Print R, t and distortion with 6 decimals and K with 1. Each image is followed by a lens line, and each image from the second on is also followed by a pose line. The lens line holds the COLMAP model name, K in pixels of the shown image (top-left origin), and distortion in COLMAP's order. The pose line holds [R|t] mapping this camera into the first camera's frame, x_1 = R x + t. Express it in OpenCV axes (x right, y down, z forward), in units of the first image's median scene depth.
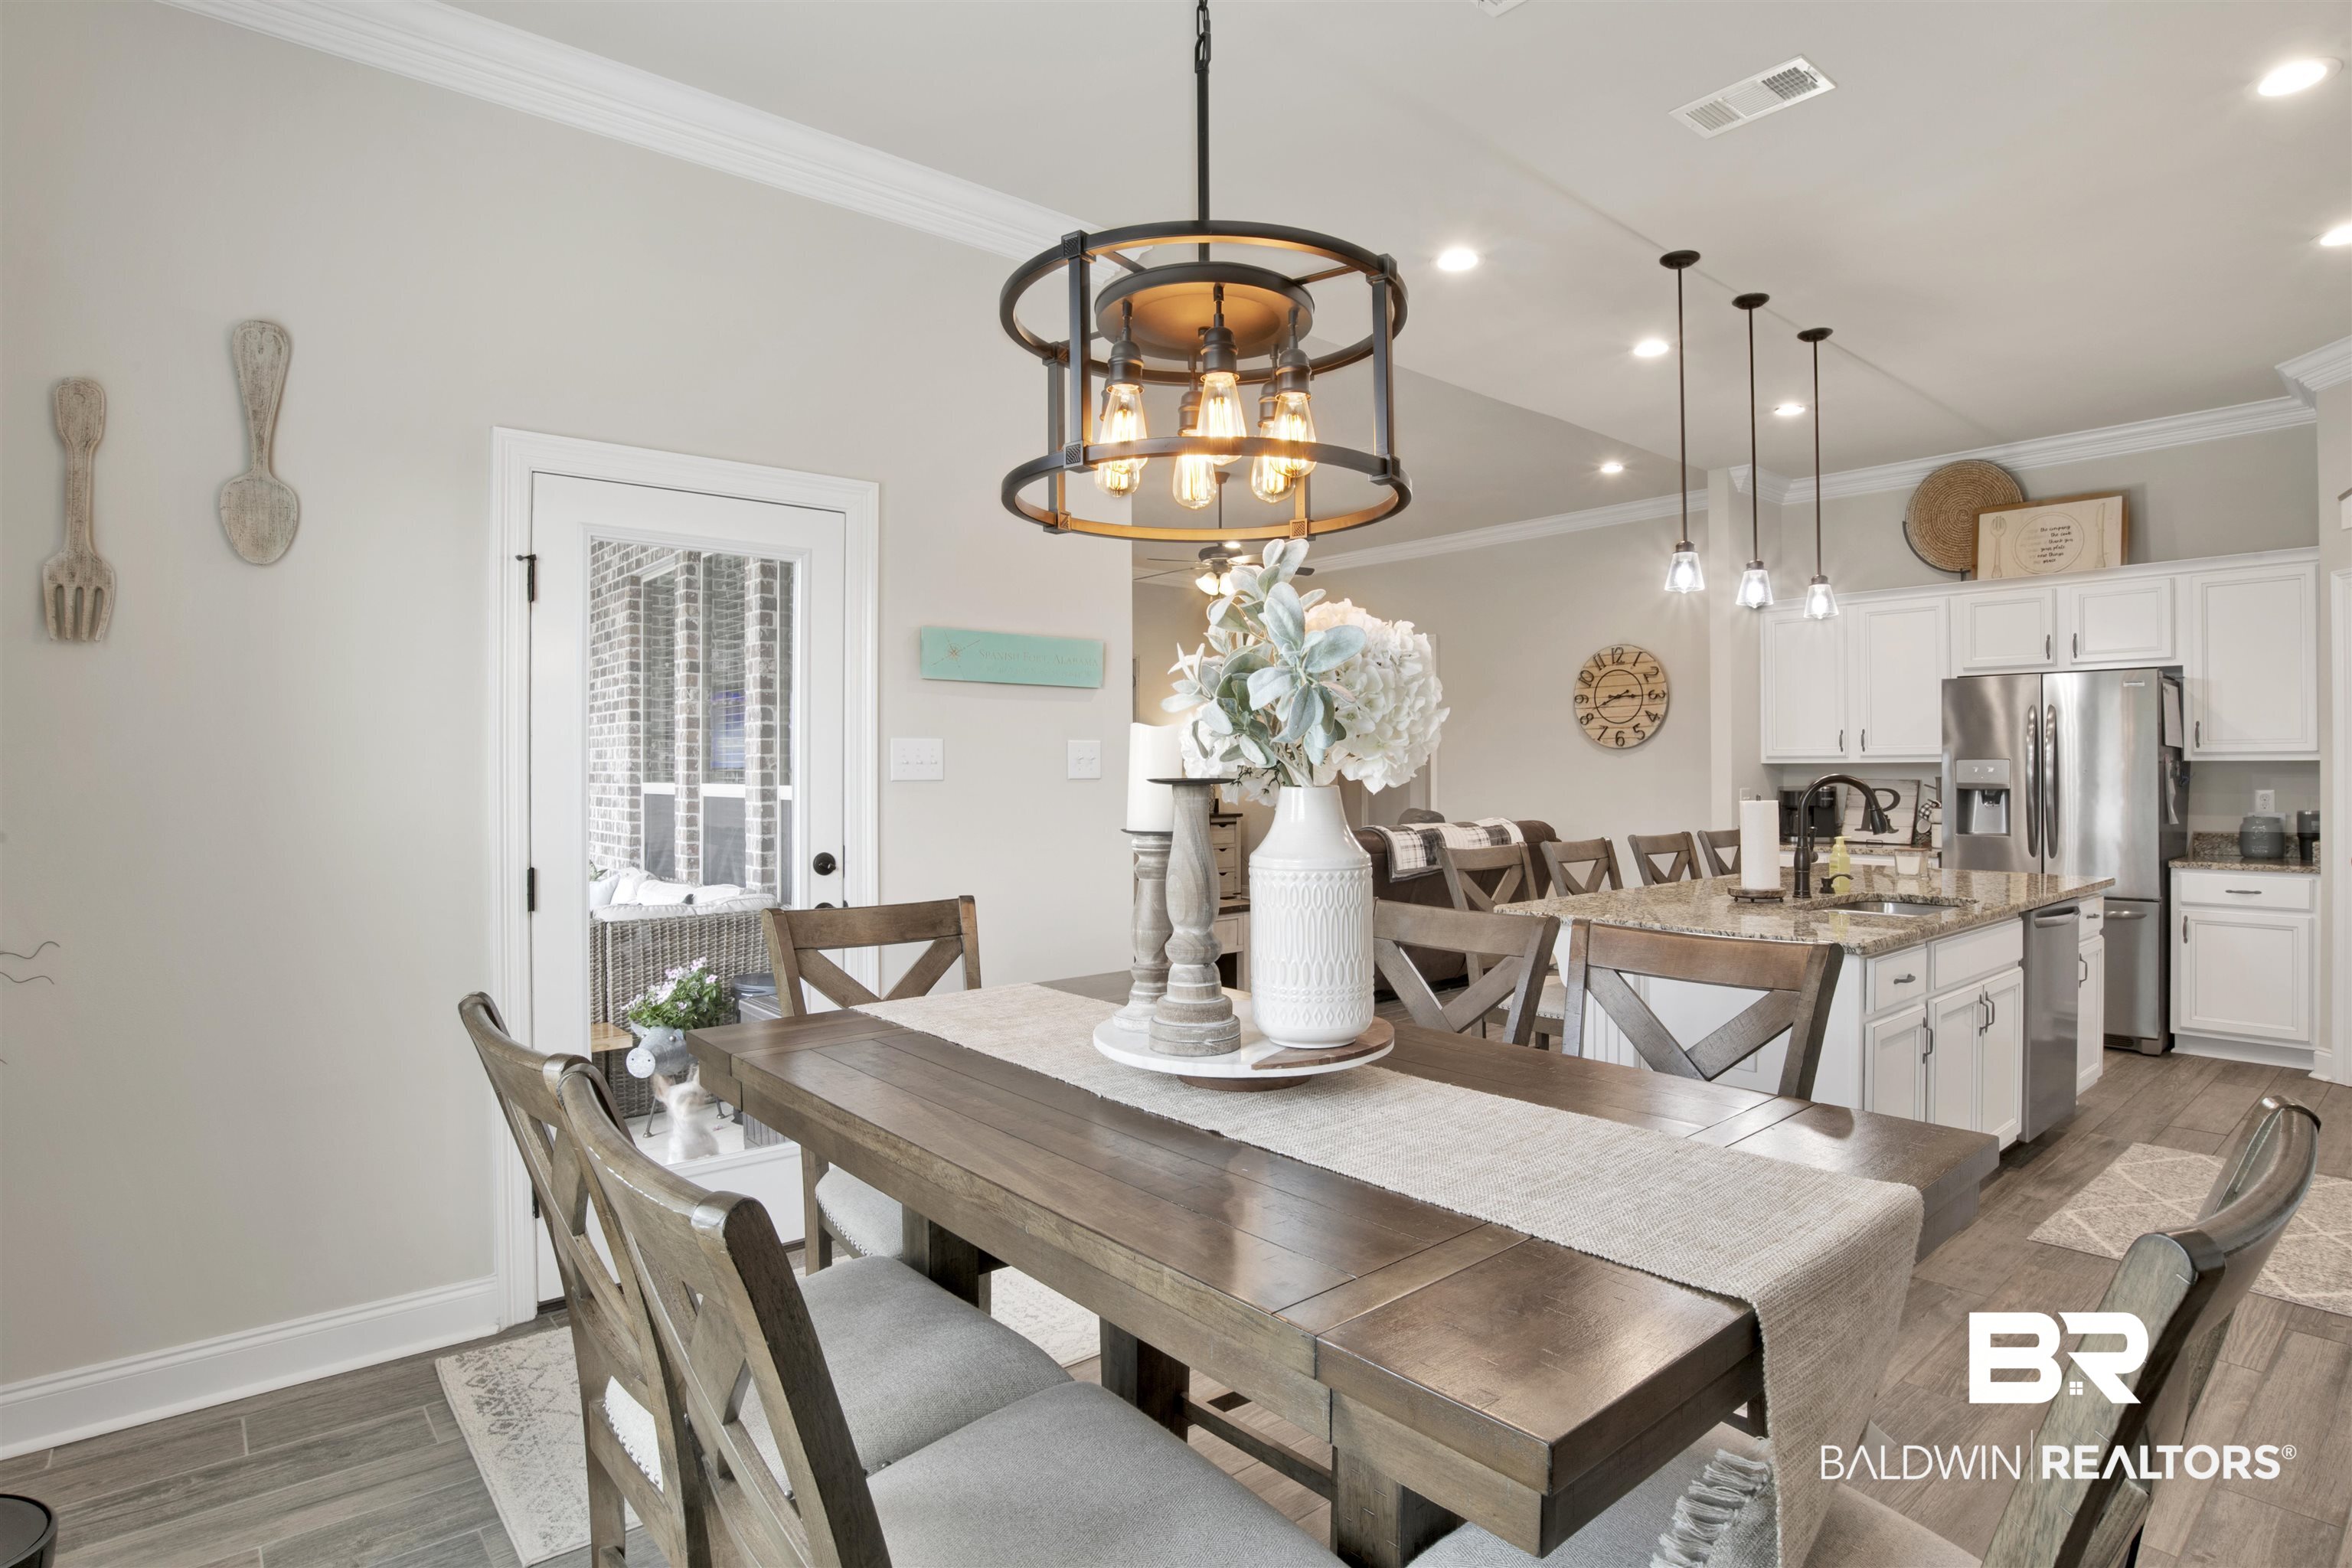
lens RADIAL K [[1238.6, 0, 1181.7], [0, 1238.6, 769.7], [0, 0, 1]] dist [-0.054116, 0.018116]
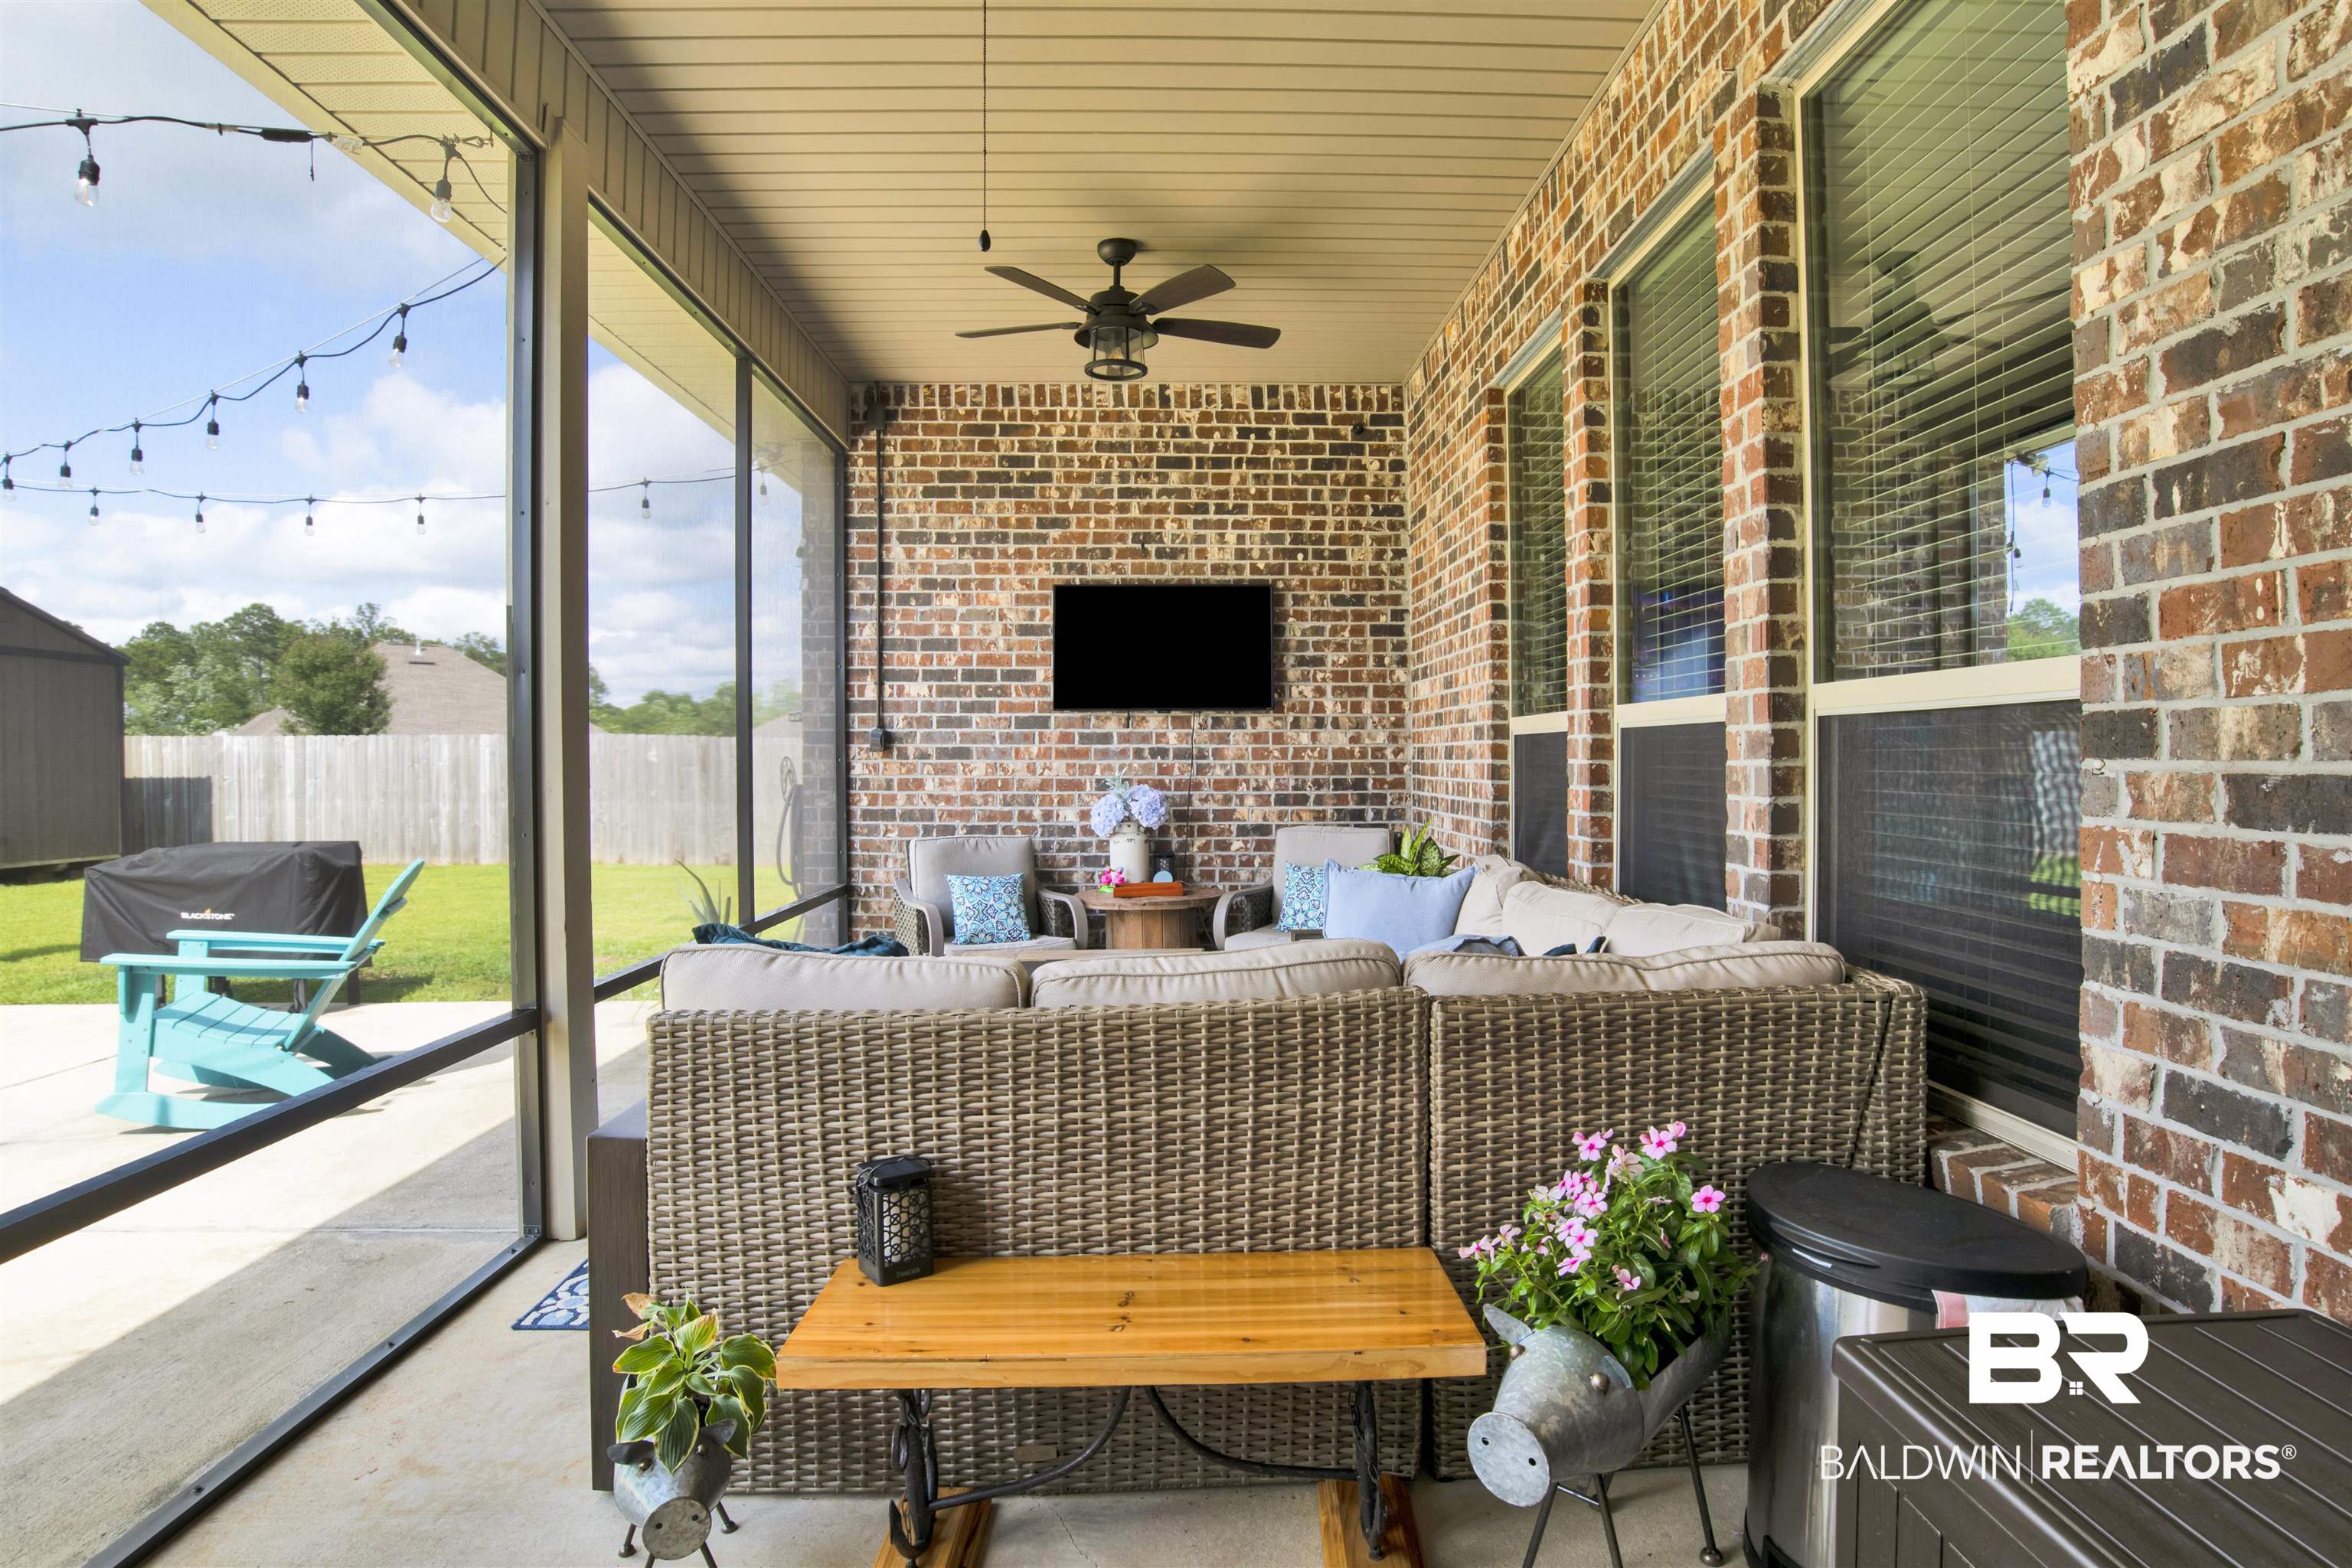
lens RADIAL K [[1238.6, 0, 1163.6], [0, 1238.6, 773.9], [0, 0, 1]] dist [-0.054116, 0.018116]
pose [[0.773118, 0.001010, -0.634261, -0.199705], [0.010917, 0.999829, 0.014899, 0.030755], [0.634168, -0.018443, 0.772975, 0.450162]]
